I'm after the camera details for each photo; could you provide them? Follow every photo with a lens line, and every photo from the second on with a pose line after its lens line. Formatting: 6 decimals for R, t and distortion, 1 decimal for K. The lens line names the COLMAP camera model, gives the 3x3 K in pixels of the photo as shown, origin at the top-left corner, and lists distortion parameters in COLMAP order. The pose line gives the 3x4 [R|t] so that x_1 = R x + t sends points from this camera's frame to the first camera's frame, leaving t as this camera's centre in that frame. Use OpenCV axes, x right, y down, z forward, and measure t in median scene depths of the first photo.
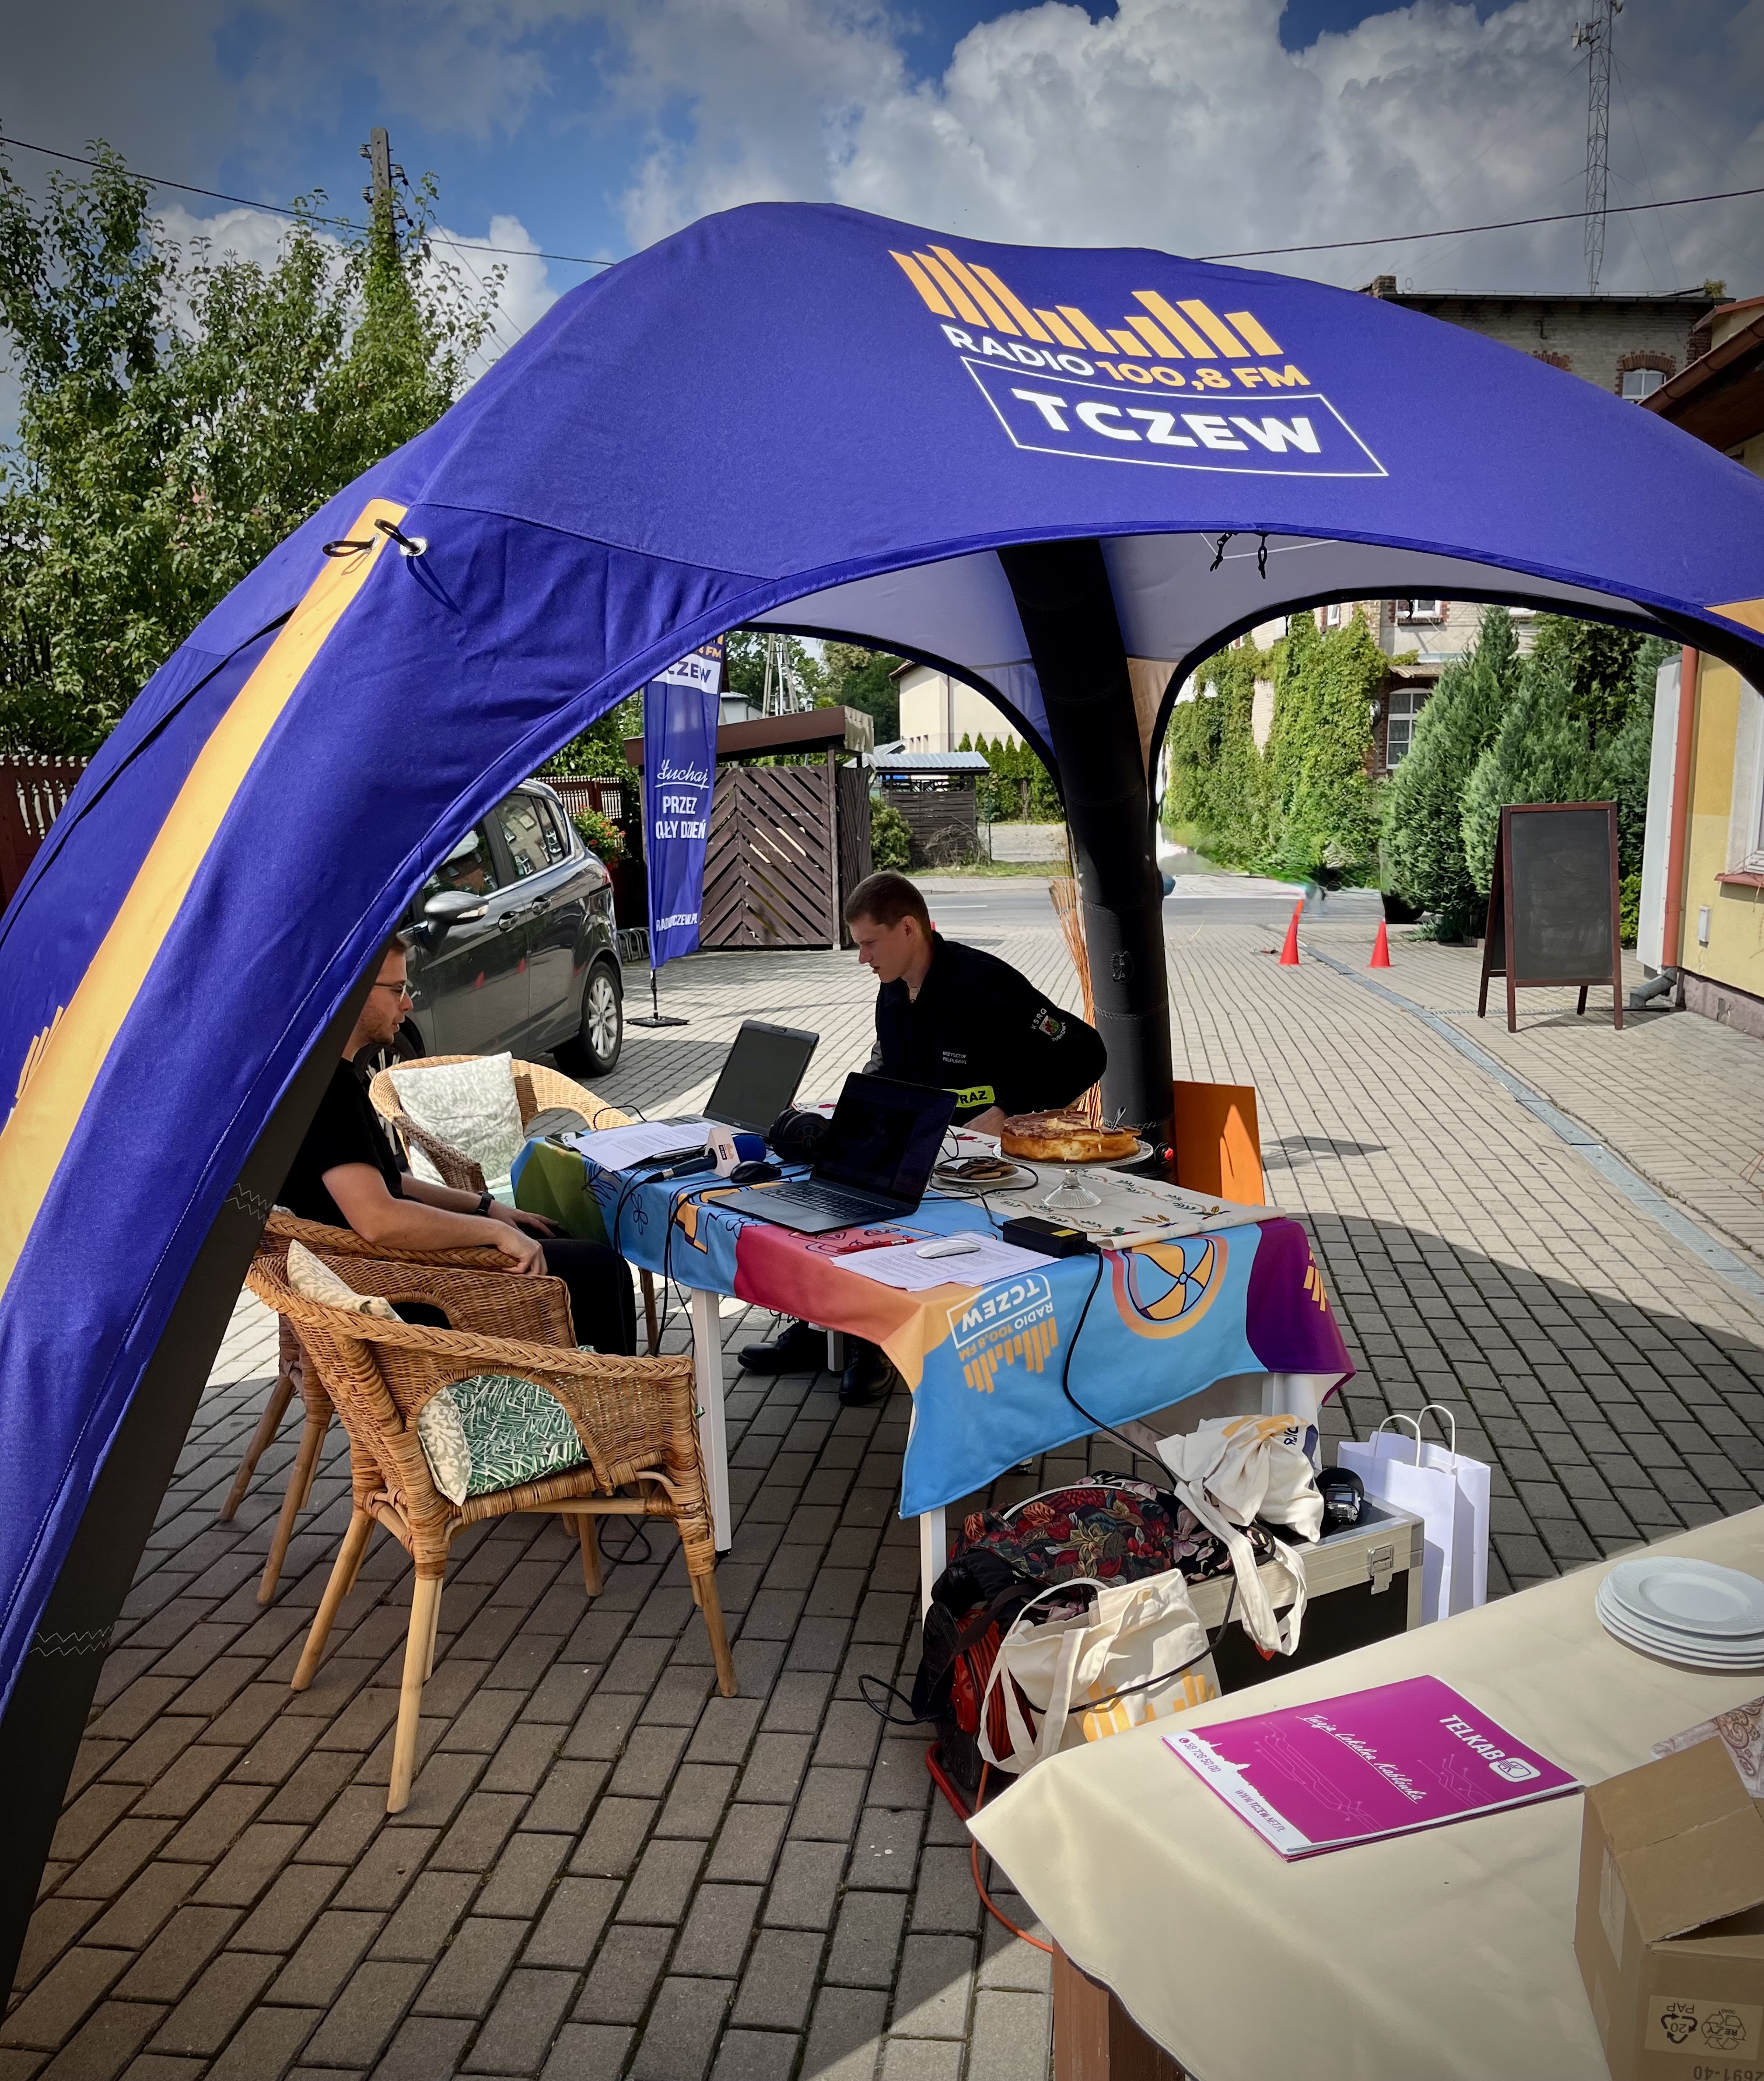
lens RADIAL K [[1753.4, 0, 878.0], [0, 1753.4, 1051.4], [0, 0, 1]] dist [0.034964, -0.001764]
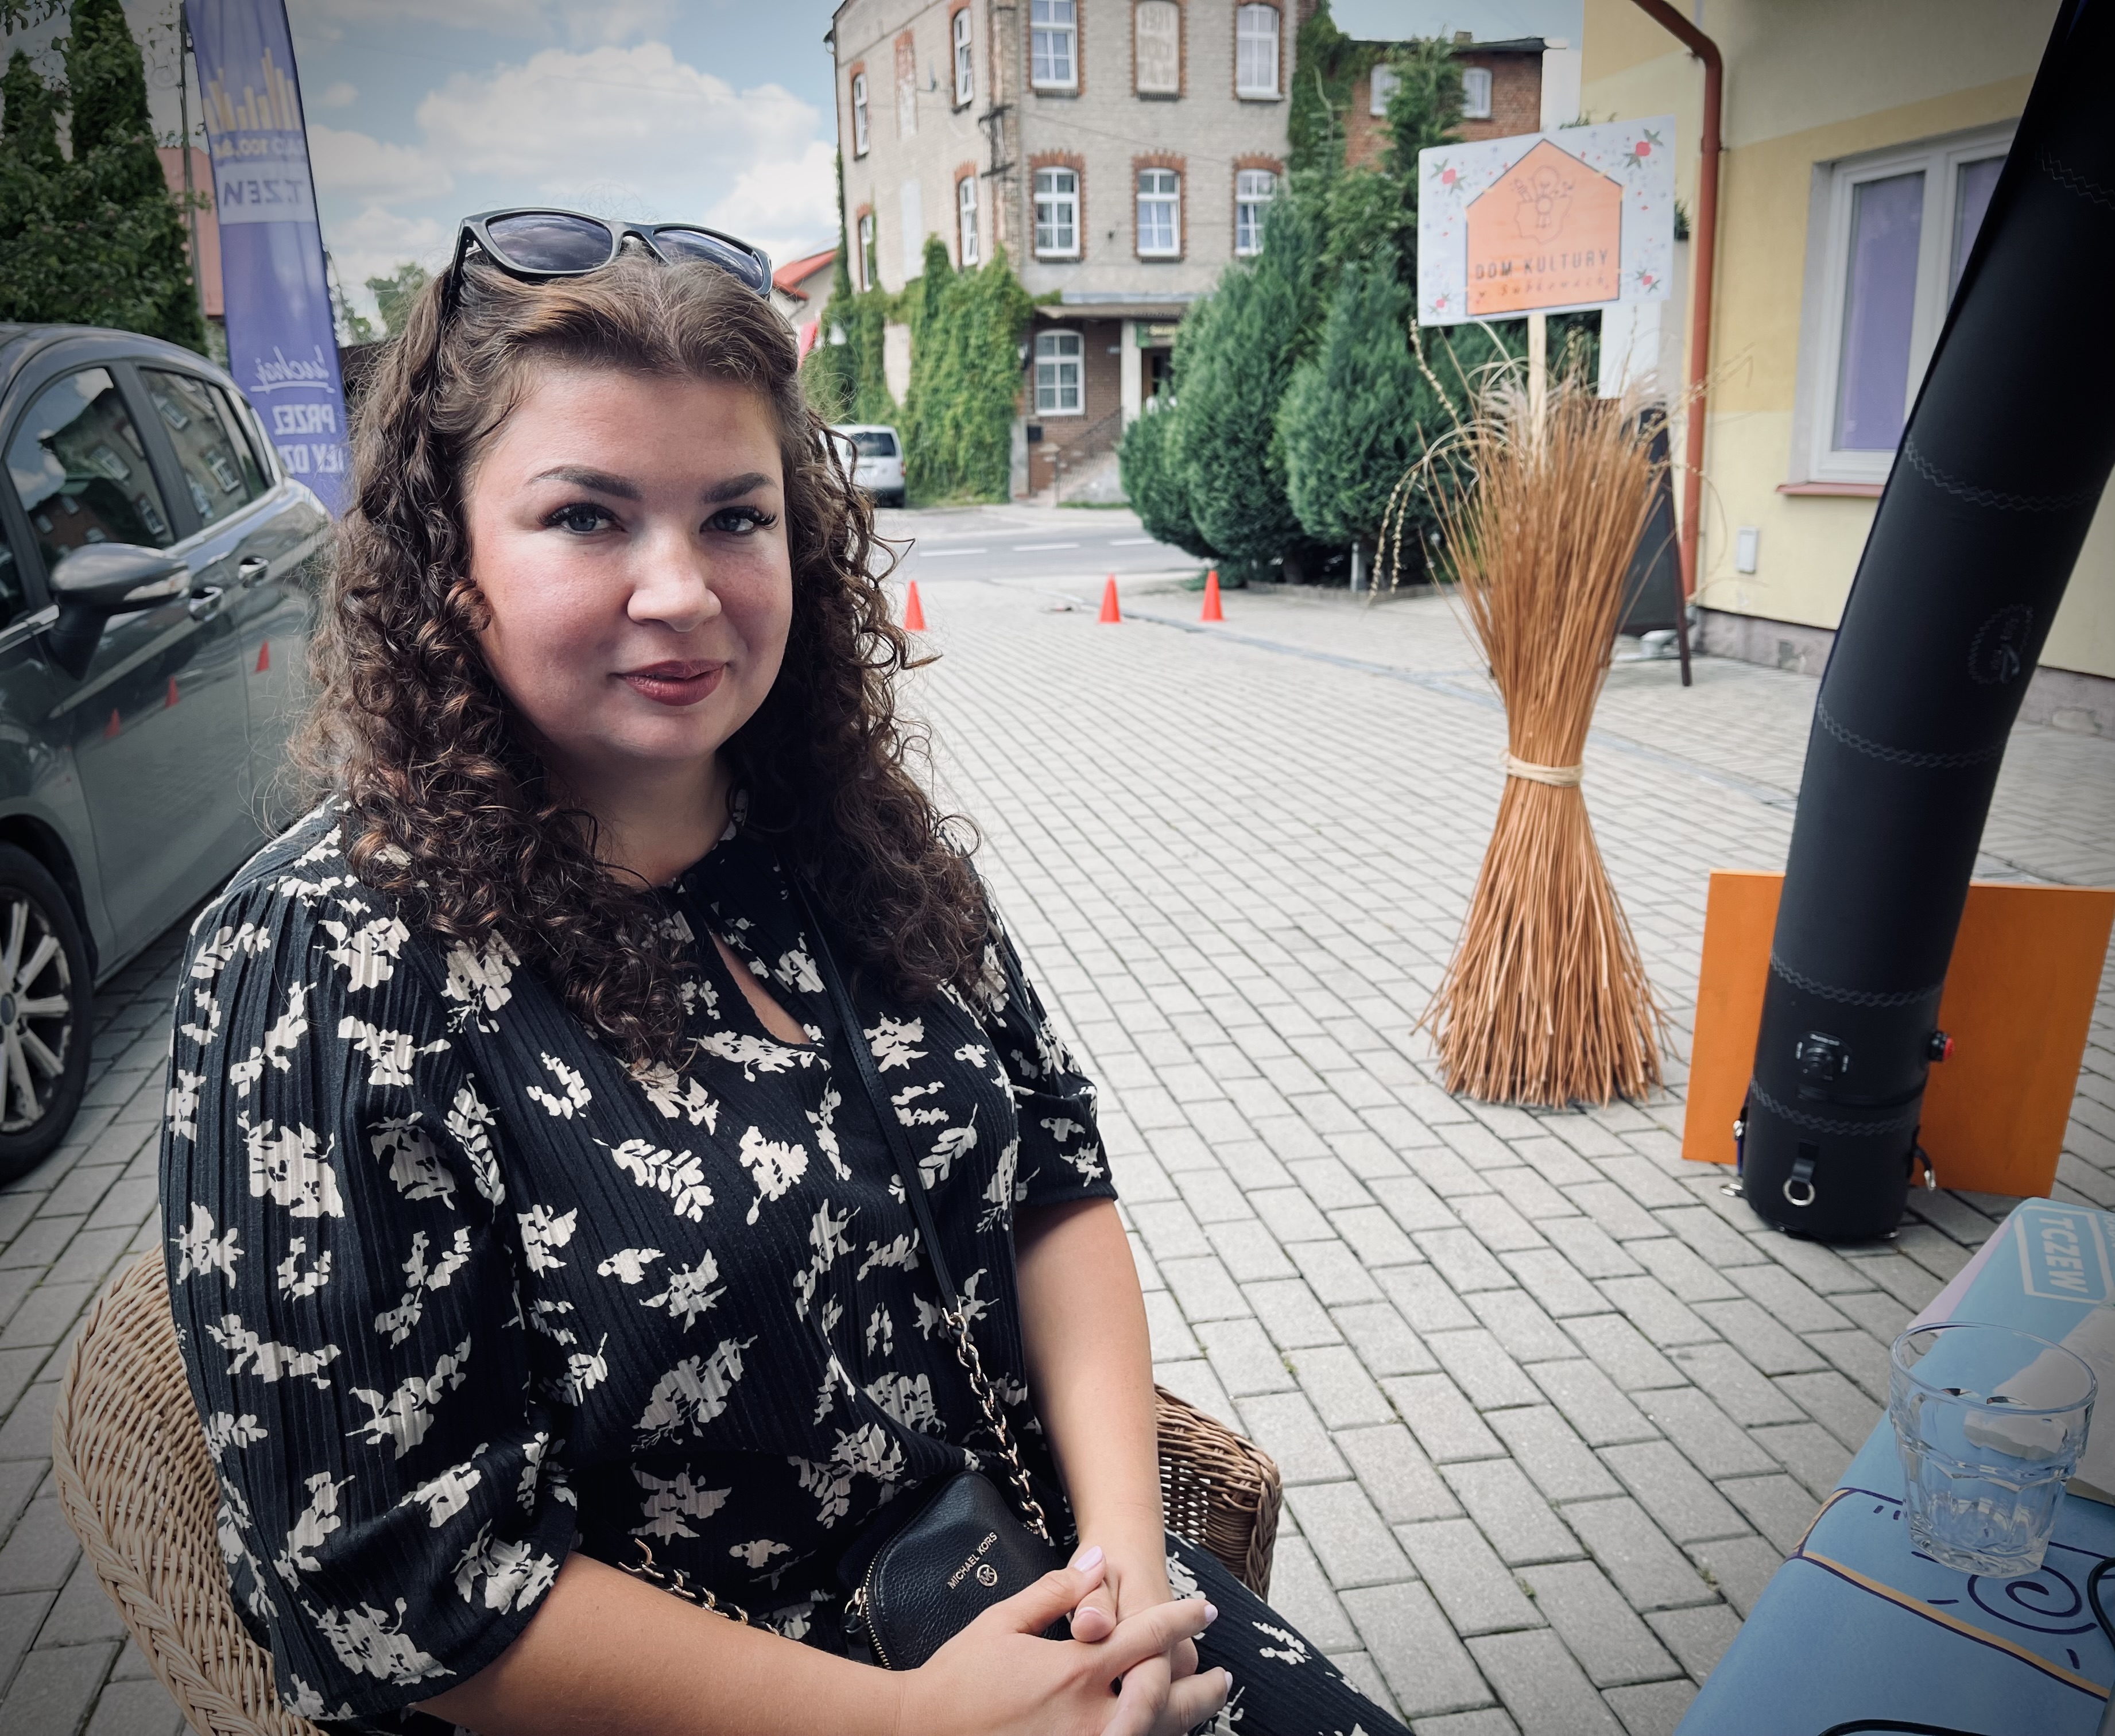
lens RADIAL K [[1745.9, 0, 971.9], [0, 1745.9, 886.4], [0, 0, 1]] dist [0.010368, -0.038006]
pose [[0.962785, -0.081541, 0.257675, -0.048318], [0.056027, 0.992907, 0.104862, -0.011420], [-0.264398, -0.086523, 0.960525, 0.154593]]
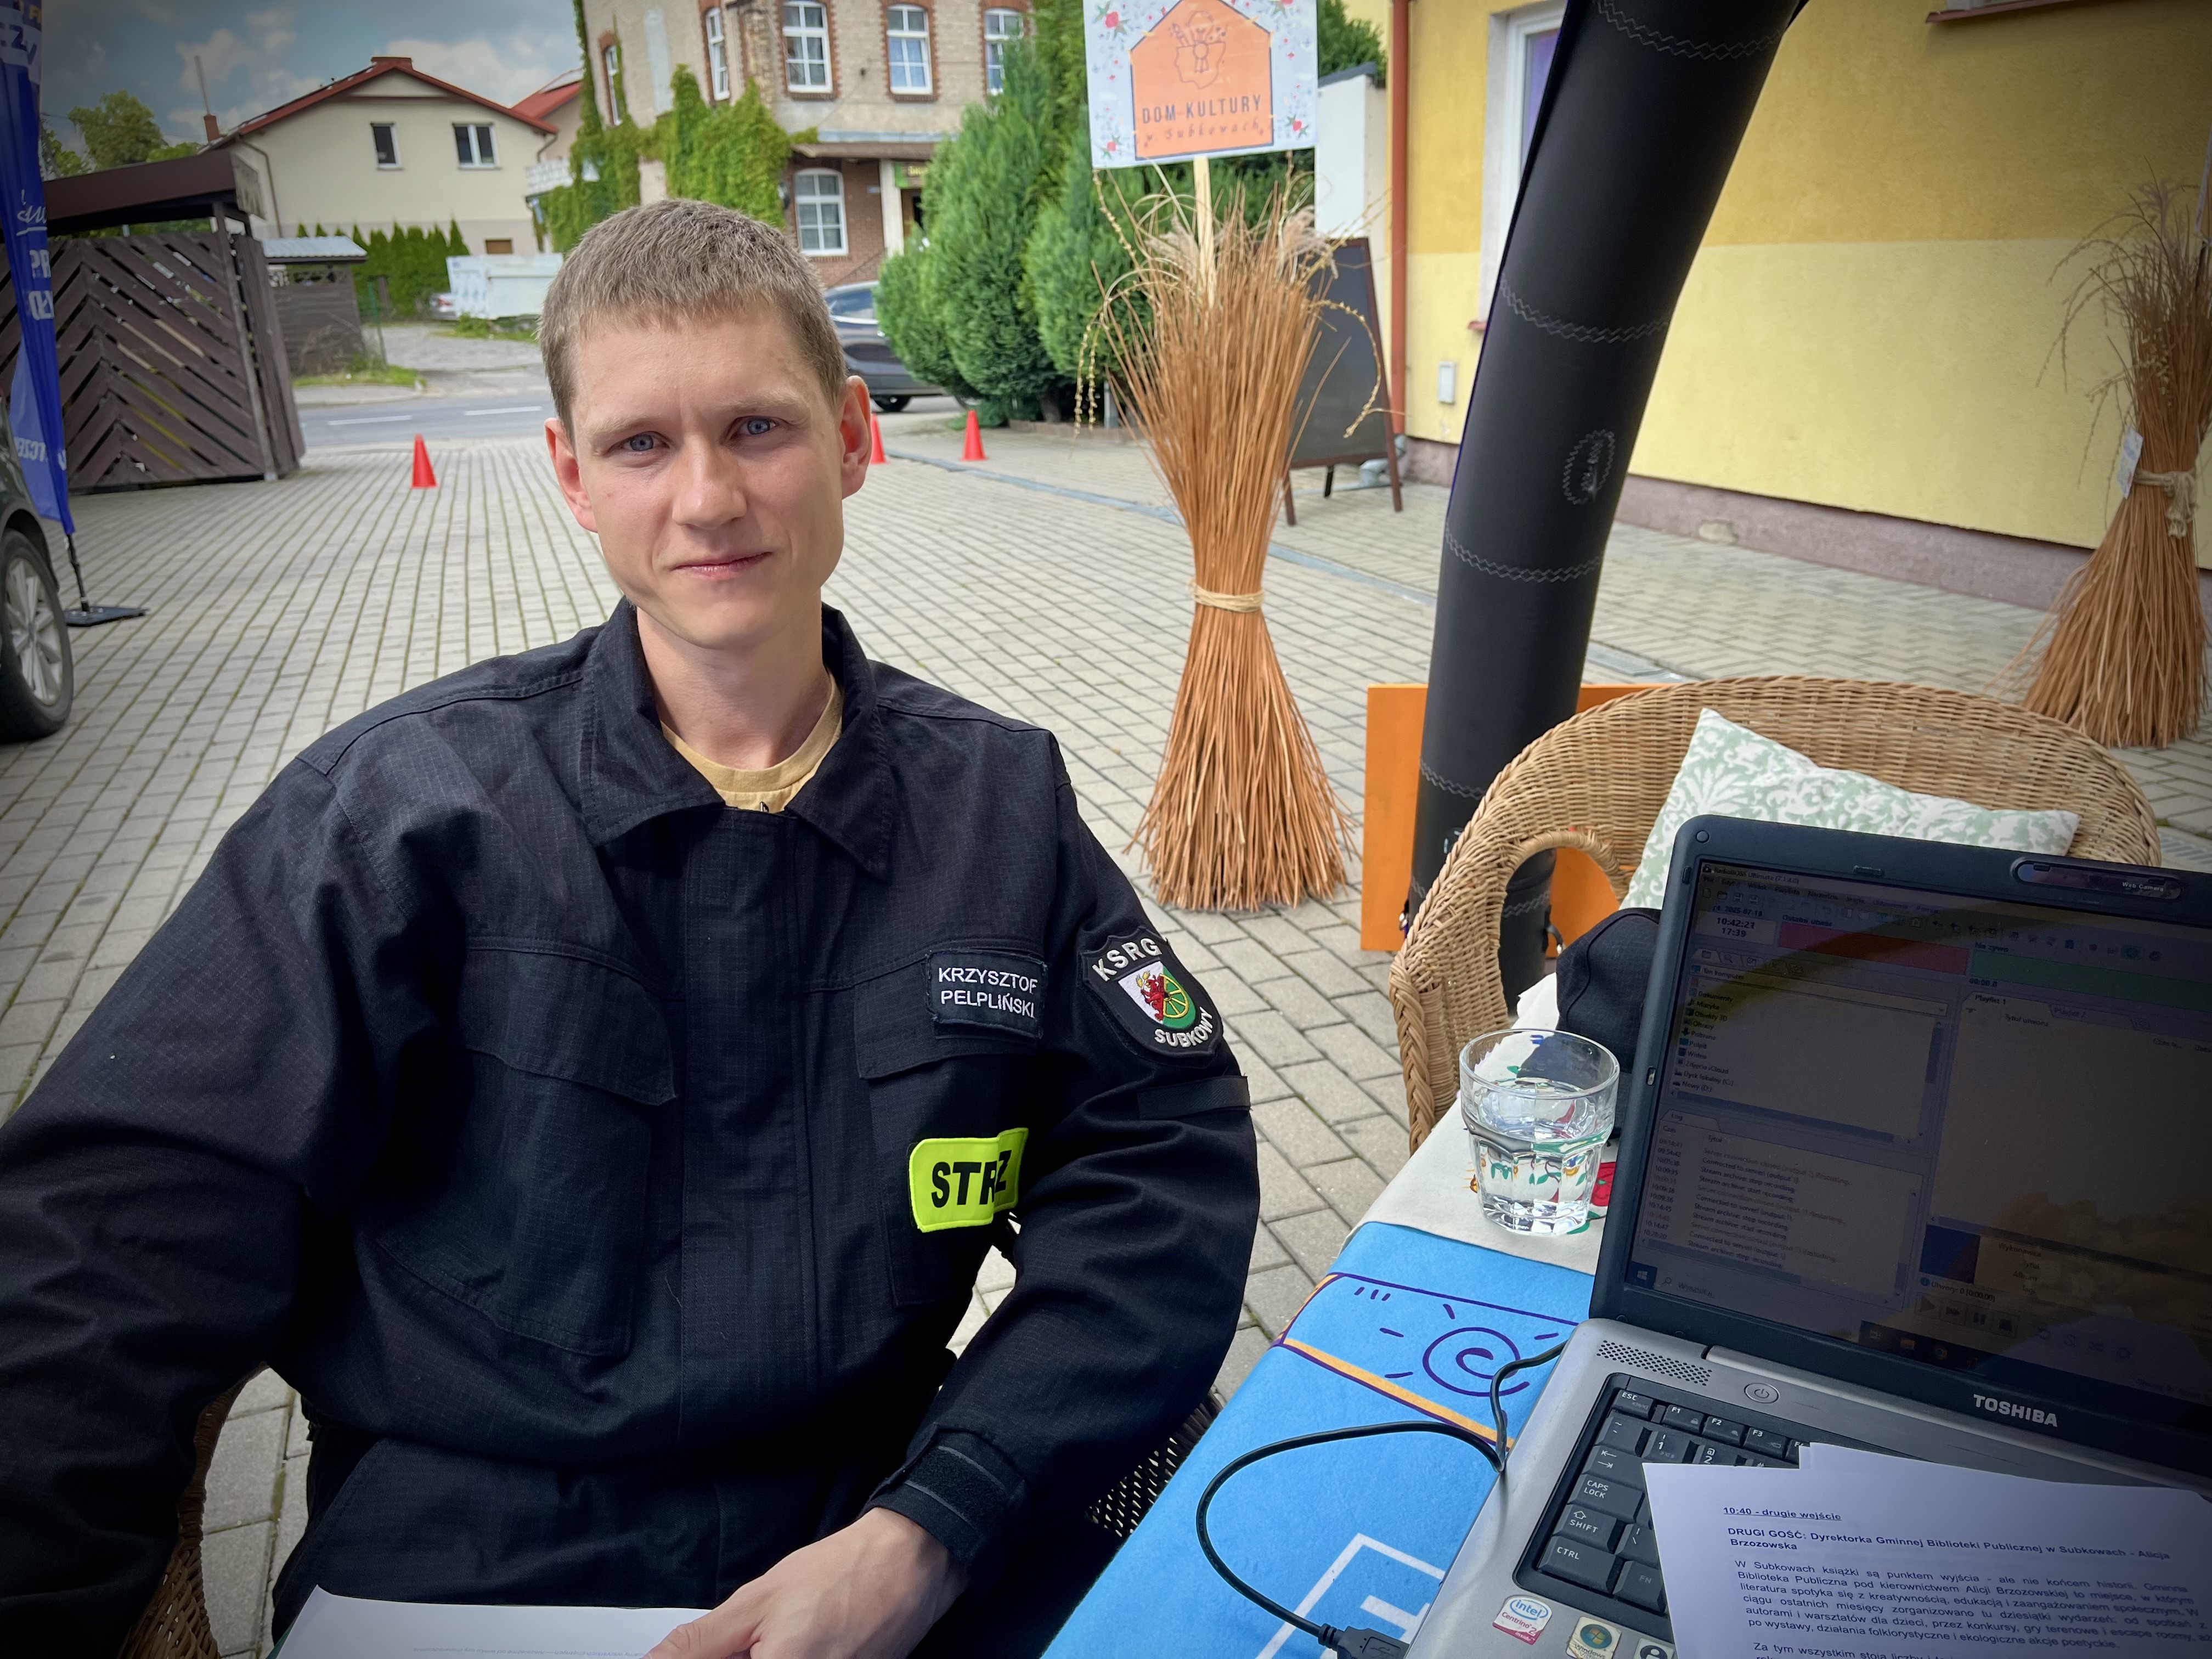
lens RADIAL K [[1686.6, 0, 1111.1], [0, 1686.6, 822.7], [0, 0, 1]] dist [0.015424, -0.008941]
pose [[0.887565, -0.157535, 0.432911, -0.040451], [0.086935, 0.980106, 0.178422, -0.011092], [-0.452406, -0.120726, 0.883603, 0.152611]]
